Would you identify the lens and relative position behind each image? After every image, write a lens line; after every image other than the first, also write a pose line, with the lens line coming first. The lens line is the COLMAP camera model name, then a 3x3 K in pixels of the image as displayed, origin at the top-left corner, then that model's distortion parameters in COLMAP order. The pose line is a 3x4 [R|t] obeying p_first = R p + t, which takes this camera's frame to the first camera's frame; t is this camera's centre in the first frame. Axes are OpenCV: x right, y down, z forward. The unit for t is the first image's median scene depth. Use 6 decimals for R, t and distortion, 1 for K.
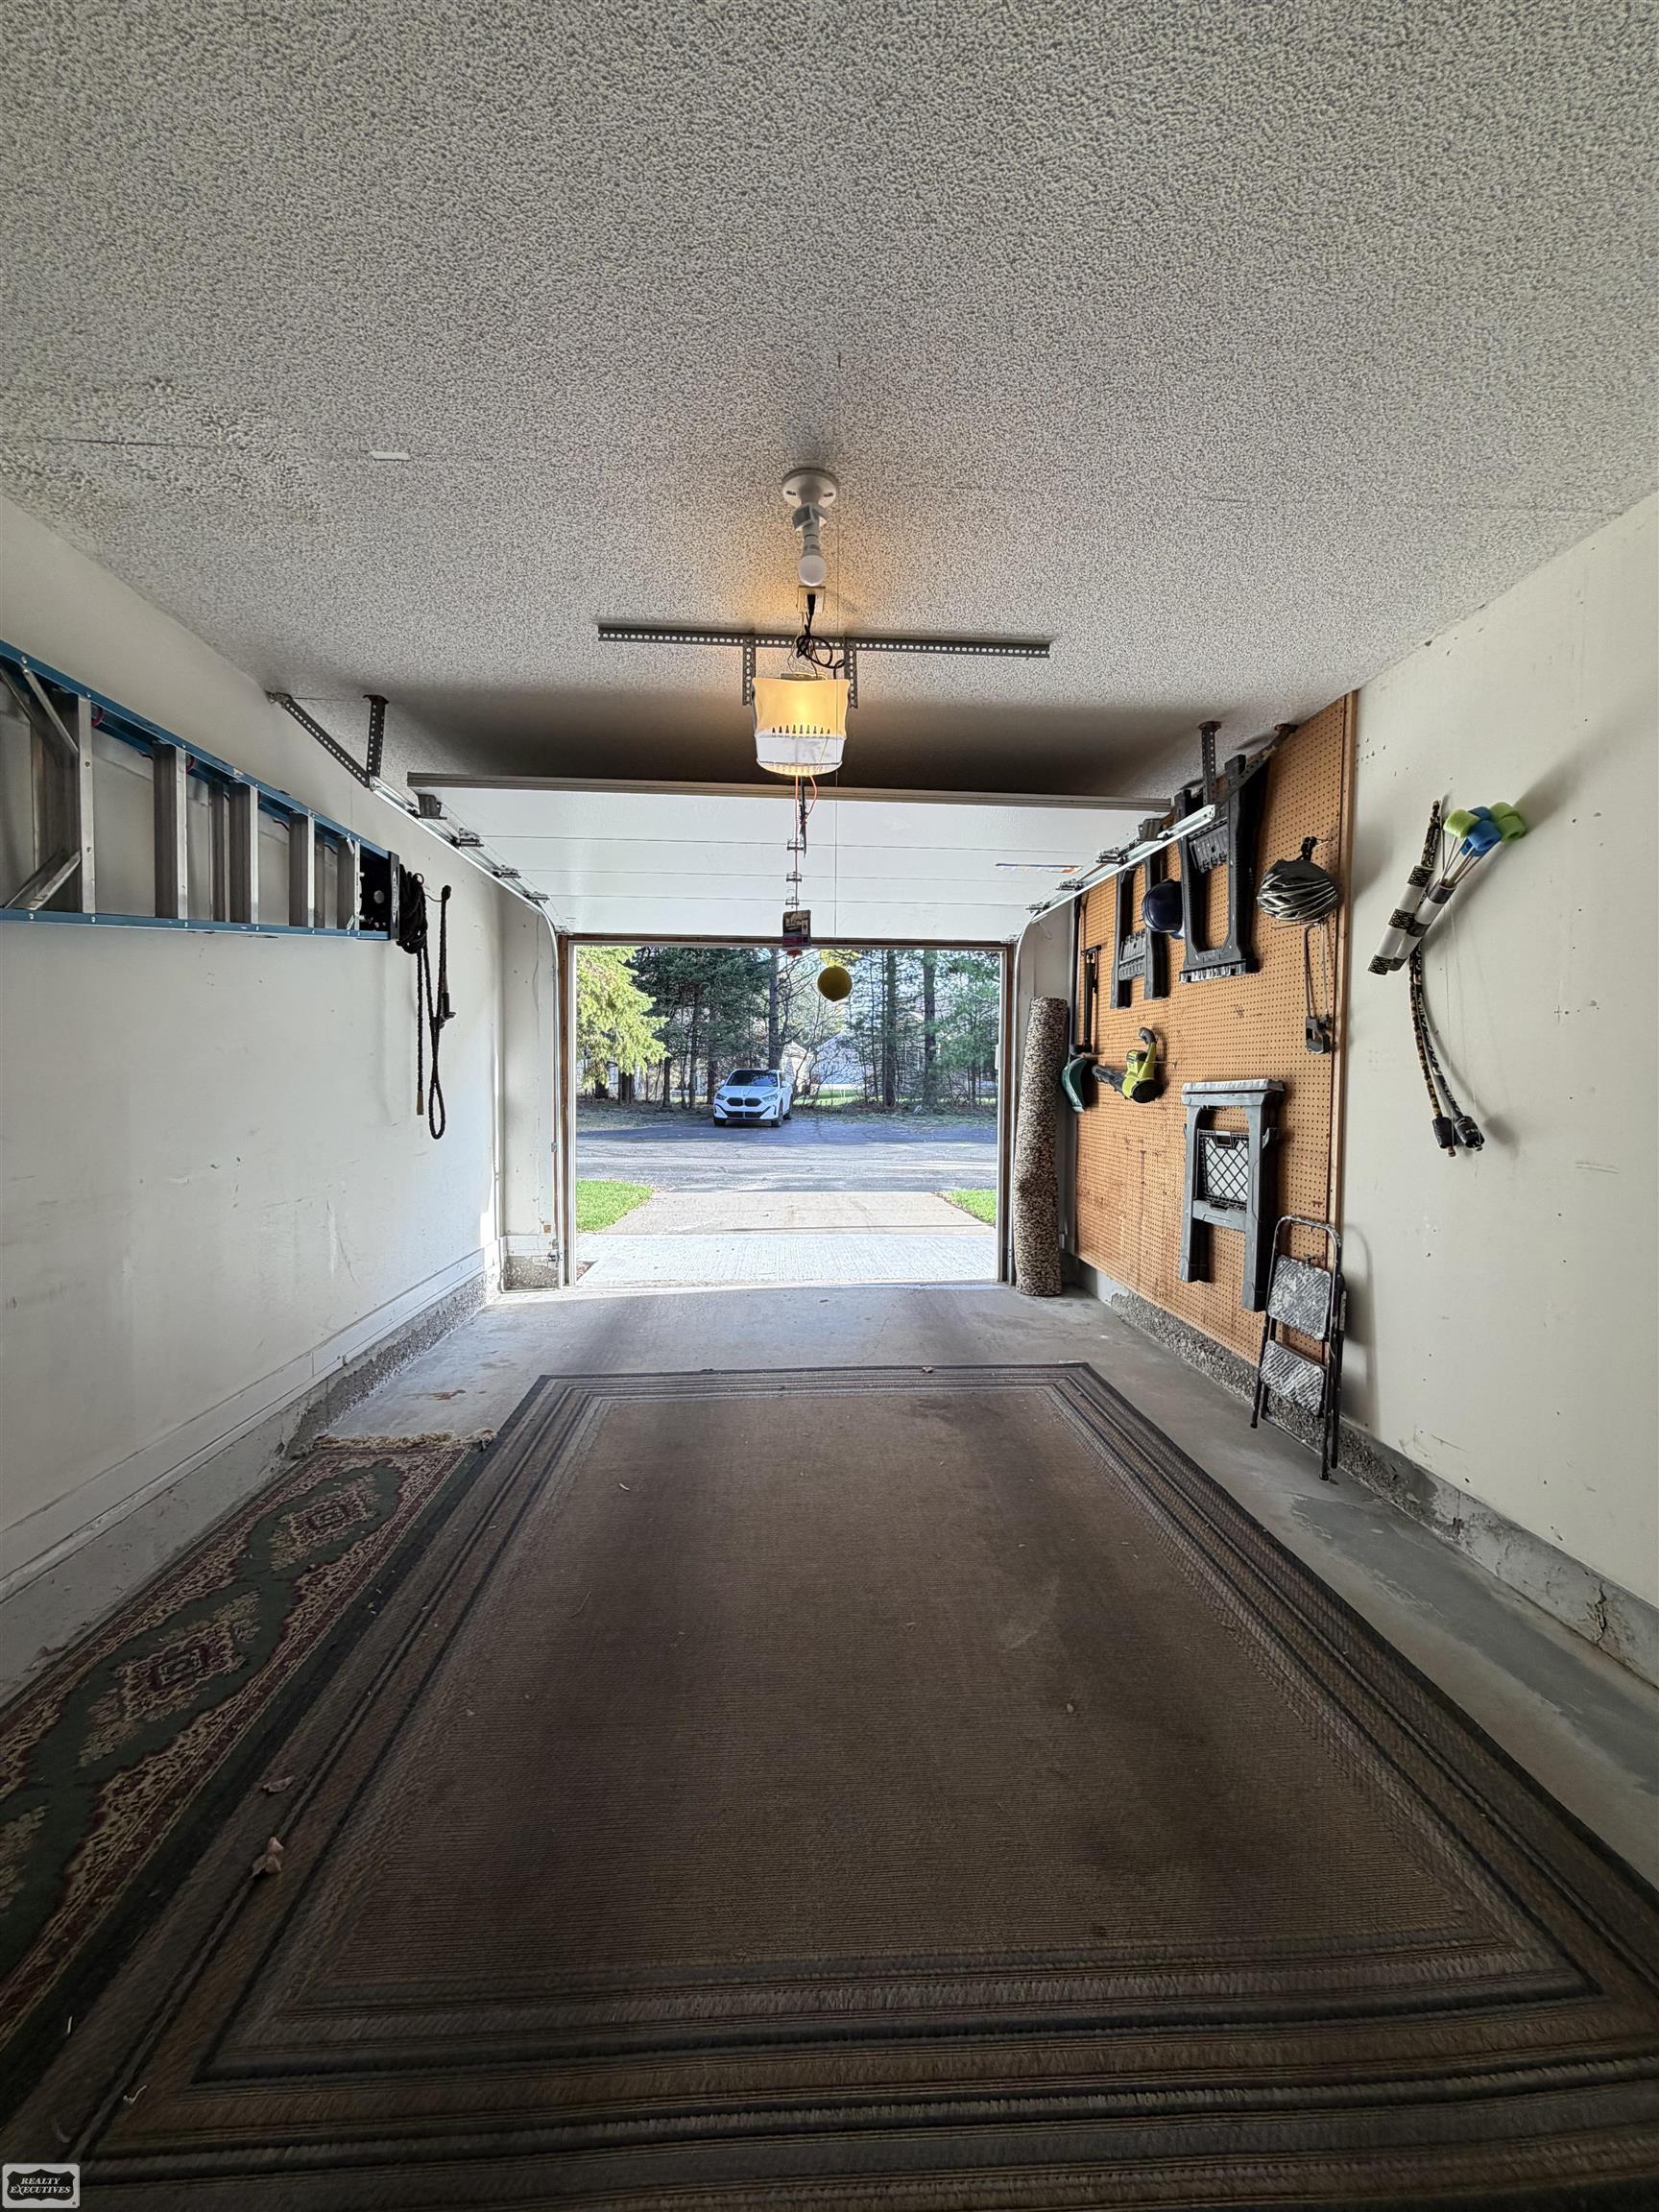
lens RADIAL K [[880.7, 0, 837.9], [0, 880.7, 1100.0], [0, 0, 1]] dist [0.000044, -0.000253]
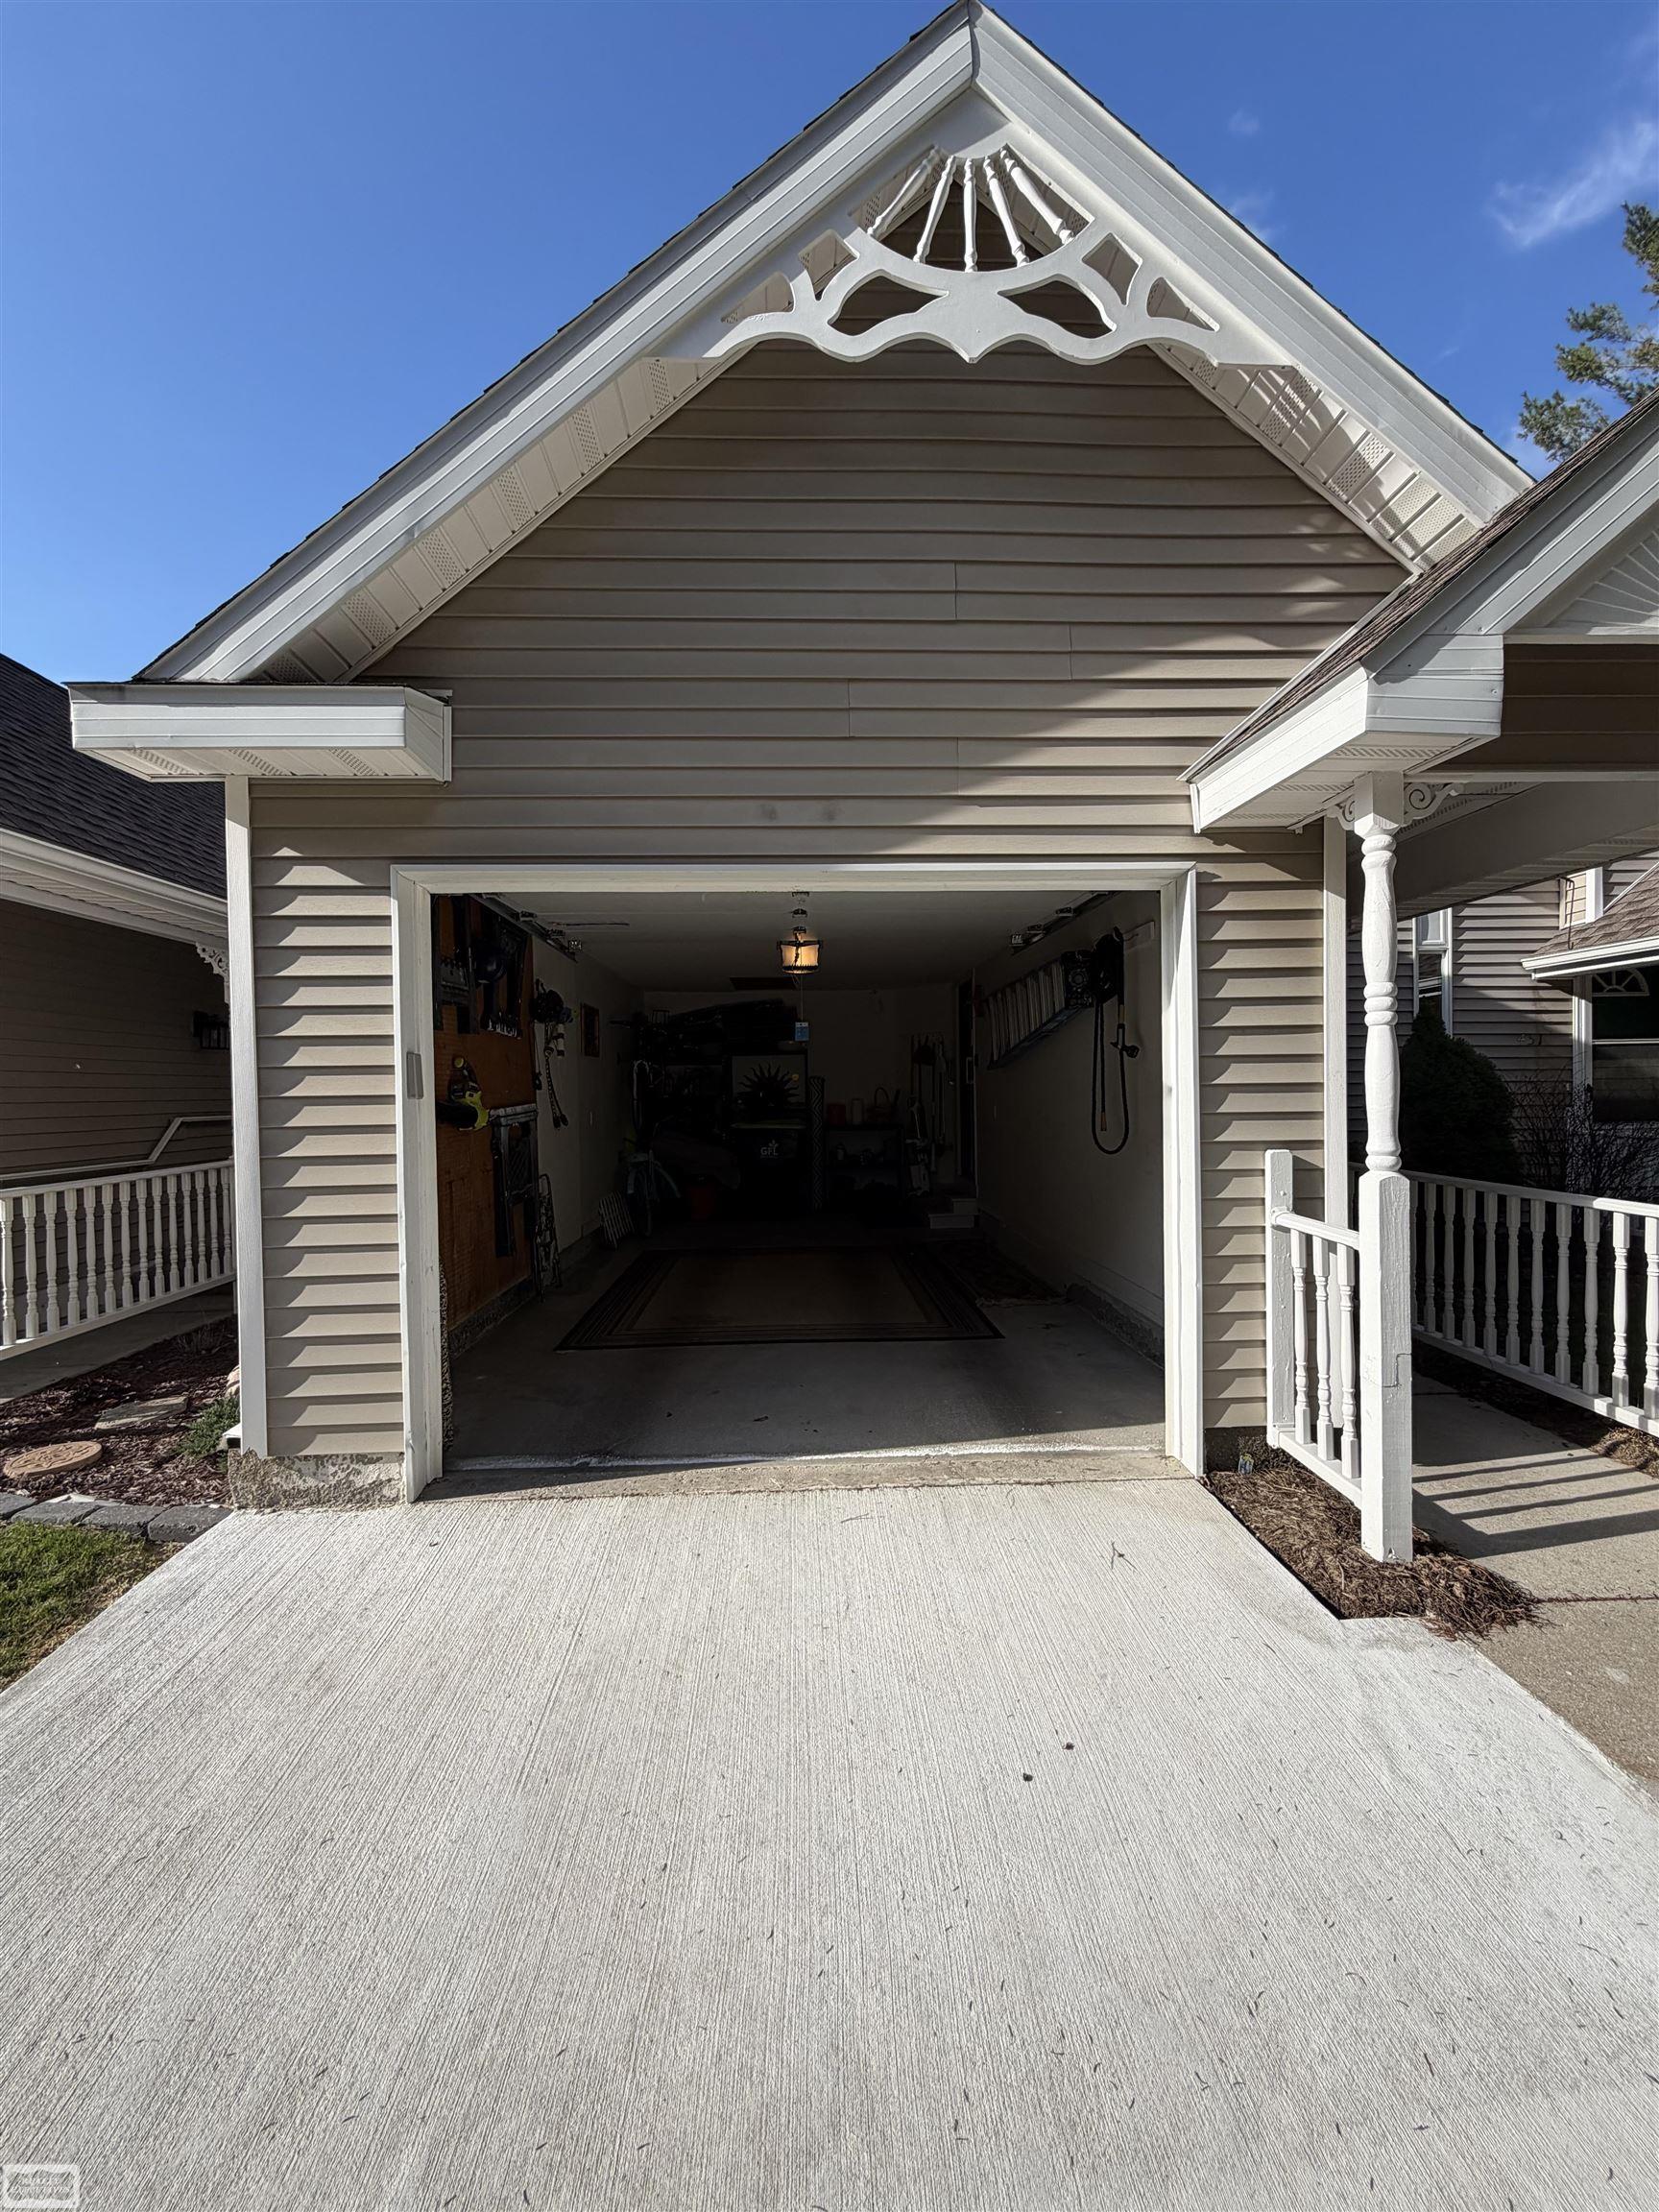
lens RADIAL K [[880.7, 0, 836.6], [0, 880.7, 1103.4], [0, 0, 1]] dist [0.000044, -0.000253]
pose [[-0.999789, 0.007181, 0.019258, -0.168589], [0.008050, 0.998935, 0.045439, -0.111400], [-0.018911, 0.045584, -0.998781, 3.065028]]
